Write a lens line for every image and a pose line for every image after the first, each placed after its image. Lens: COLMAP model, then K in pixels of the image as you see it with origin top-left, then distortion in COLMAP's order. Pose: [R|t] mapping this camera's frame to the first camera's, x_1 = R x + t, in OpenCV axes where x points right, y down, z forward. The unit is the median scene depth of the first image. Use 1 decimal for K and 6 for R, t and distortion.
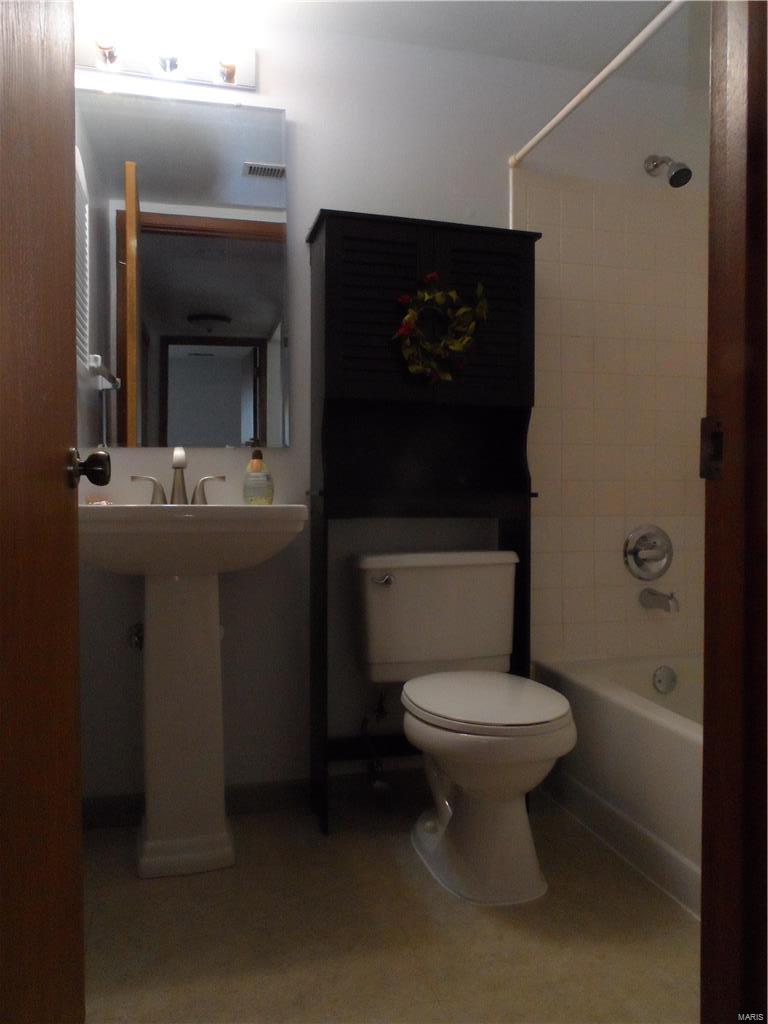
lens RADIAL K [[782.1, 0, 383.1], [0, 782.1, 517.1], [0, 0, 1]] dist [-0.005795, 0.004820]
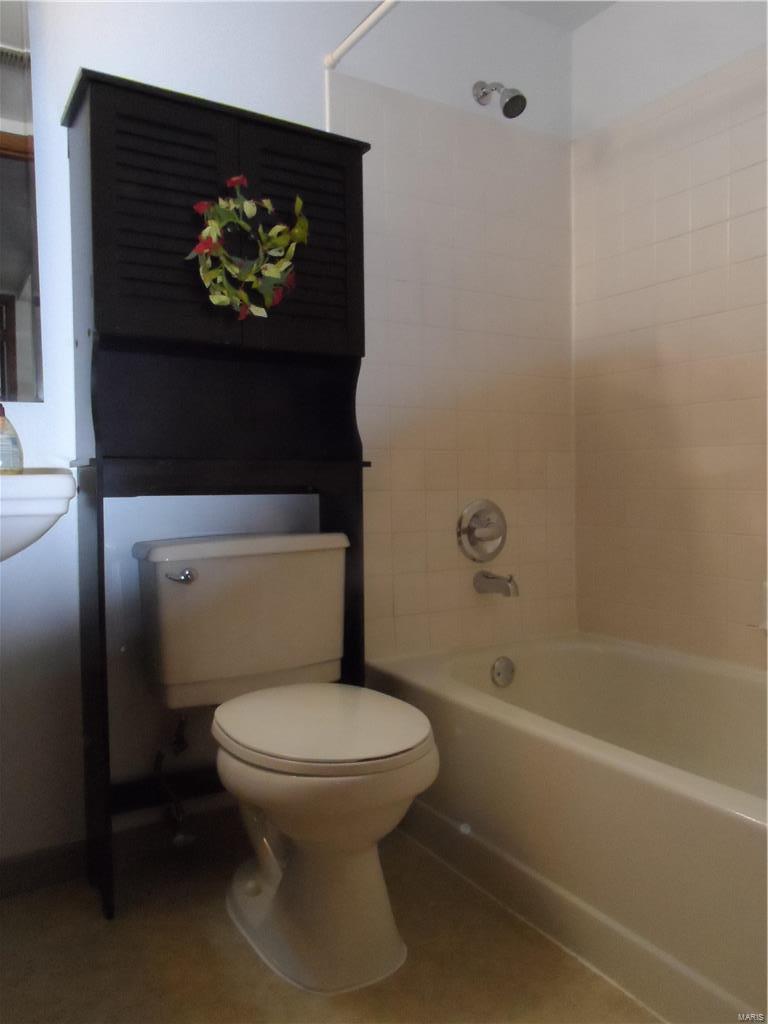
lens RADIAL K [[782.1, 0, 383.1], [0, 782.1, 517.1], [0, 0, 1]] dist [-0.005795, 0.004820]
pose [[0.959489, -0.022606, 0.280839, -0.023206], [0.017326, 0.999624, 0.021270, 0.010158], [-0.281214, -0.015542, 0.959519, 0.204161]]
